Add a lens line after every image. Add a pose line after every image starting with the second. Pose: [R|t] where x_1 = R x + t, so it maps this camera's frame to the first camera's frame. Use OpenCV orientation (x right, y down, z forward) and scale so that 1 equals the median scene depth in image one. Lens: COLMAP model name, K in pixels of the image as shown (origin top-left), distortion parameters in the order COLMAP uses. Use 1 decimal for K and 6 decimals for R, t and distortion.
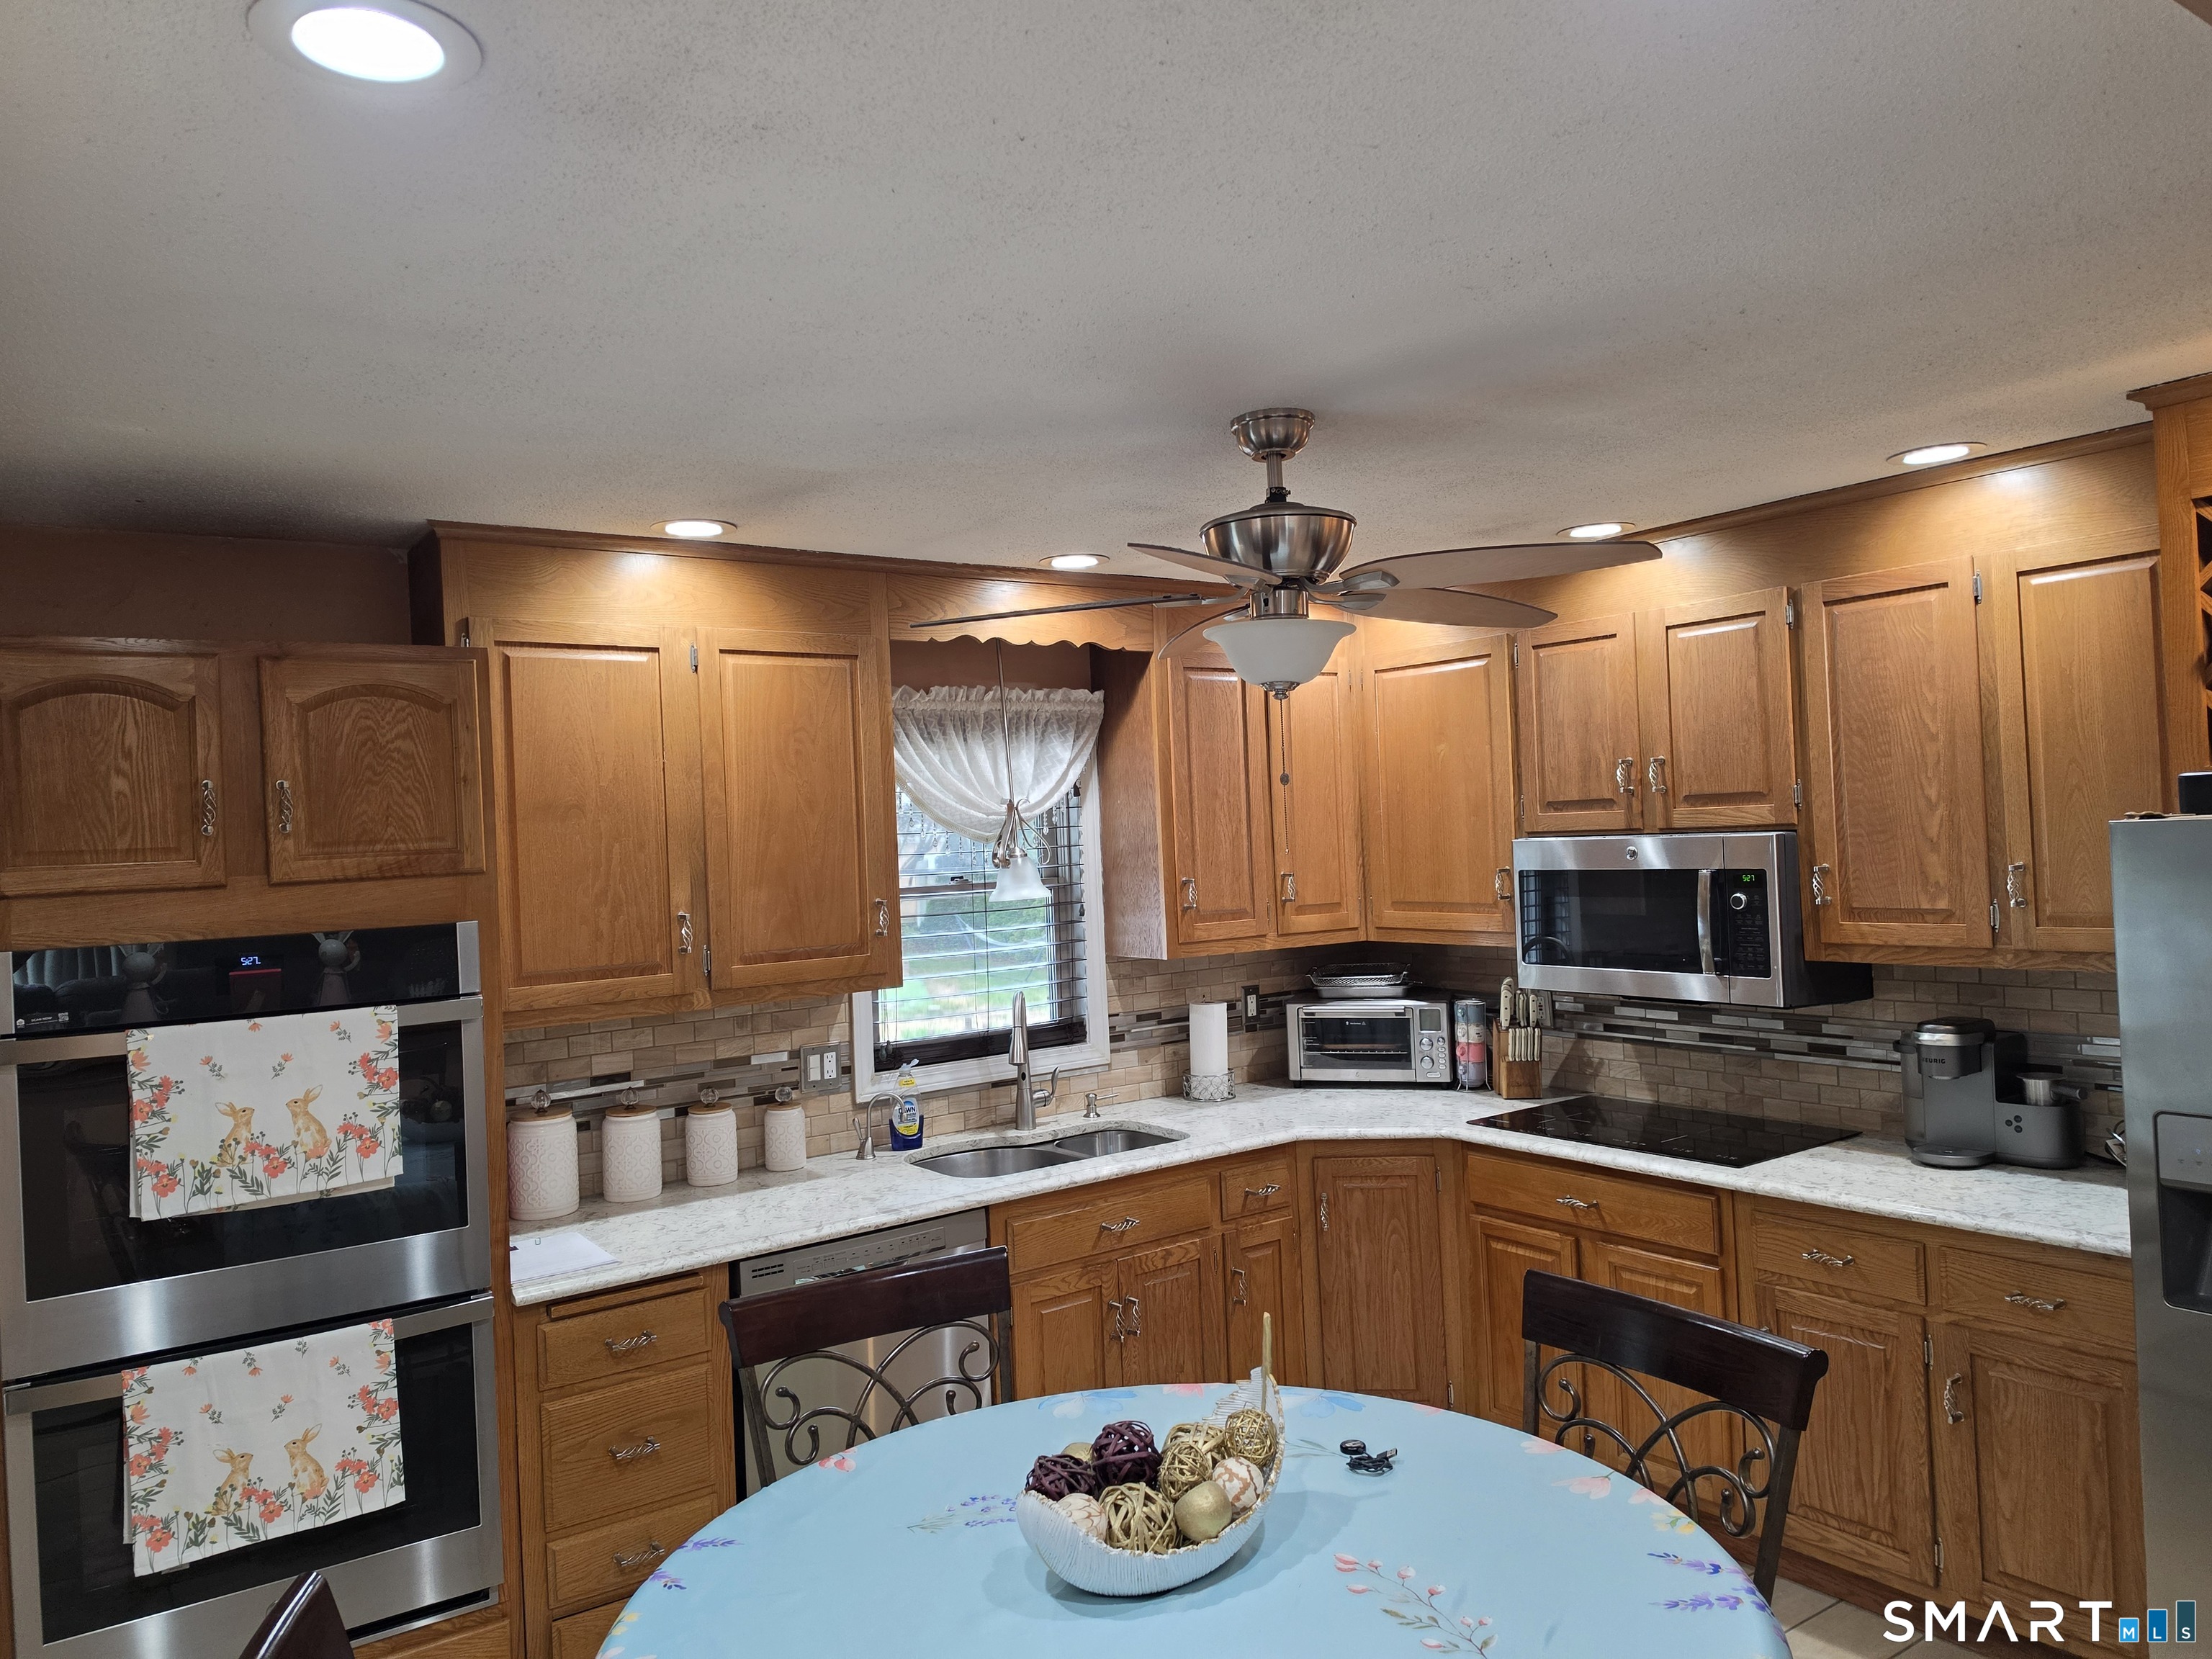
lens RADIAL K [[1519.0, 0, 1086.4], [0, 1519.0, 806.8], [0, 0, 1]] dist [0.113467, -0.135095]
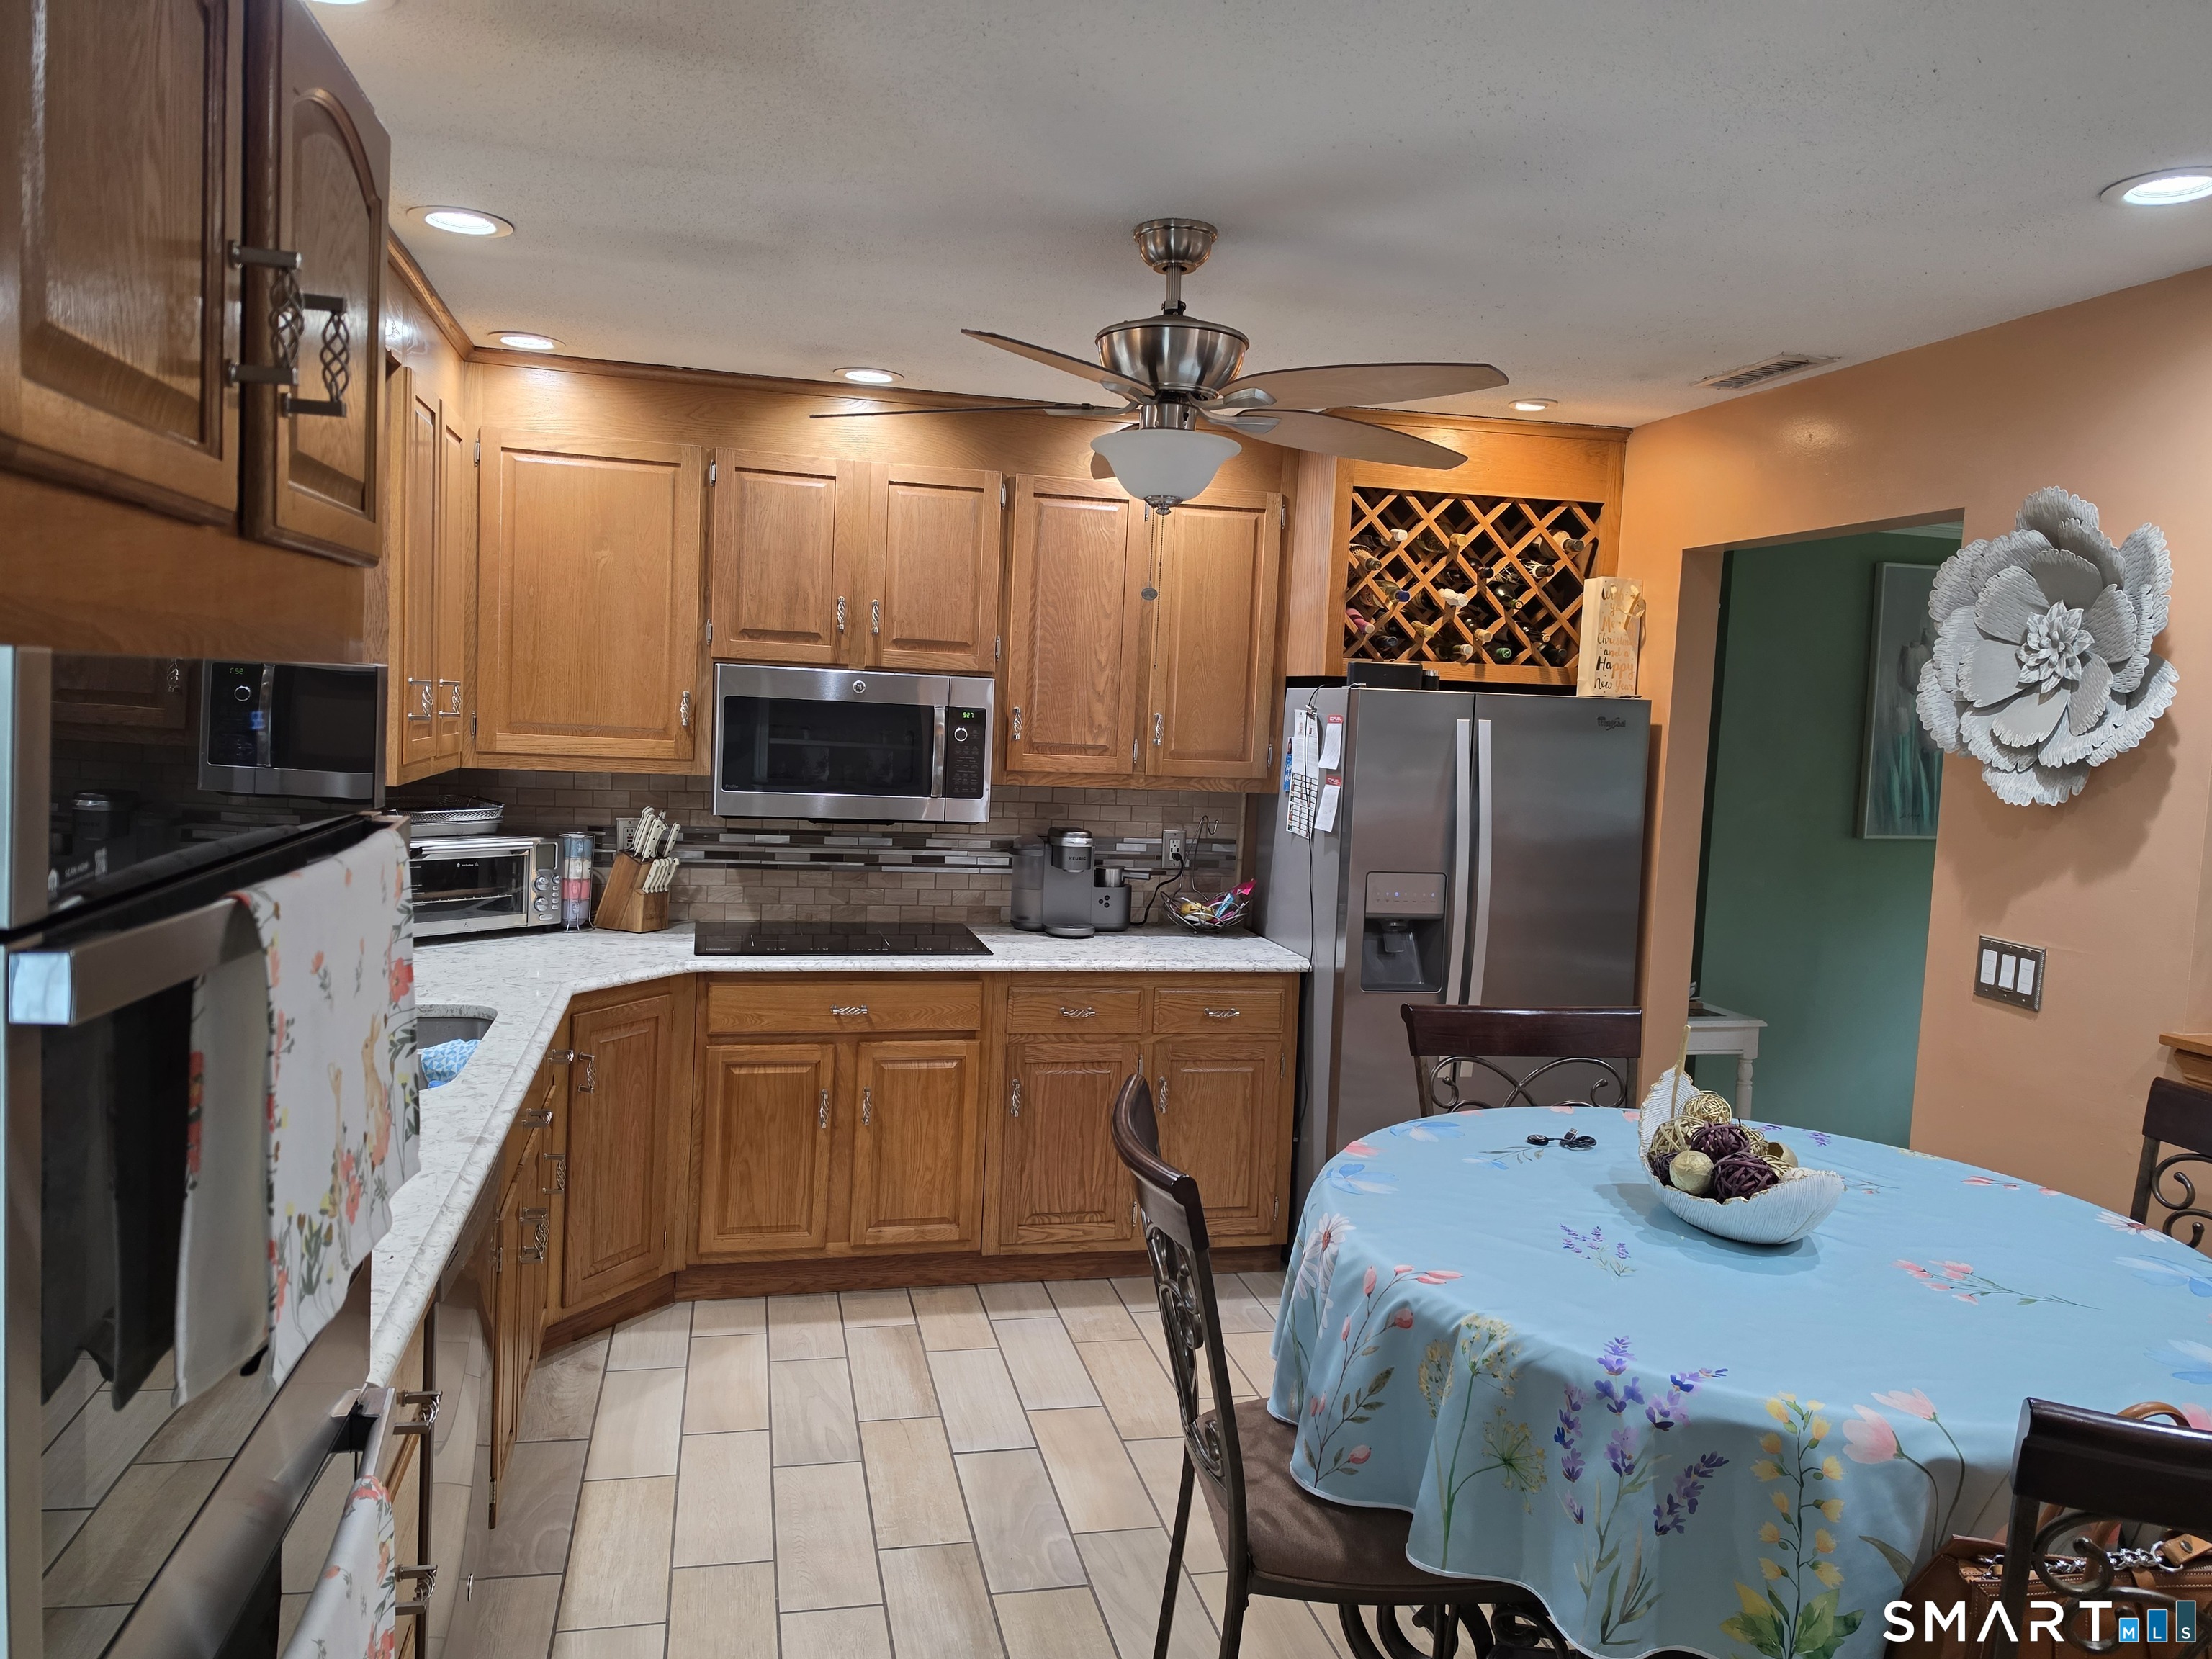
lens RADIAL K [[1519.0, 0, 1086.4], [0, 1519.0, 806.8], [0, 0, 1]] dist [0.113467, -0.135095]
pose [[0.379937, -0.004981, 0.924999, -0.573601], [-0.080335, 0.996030, 0.038361, 0.060019], [-0.921517, -0.088884, 0.378028, 0.442632]]
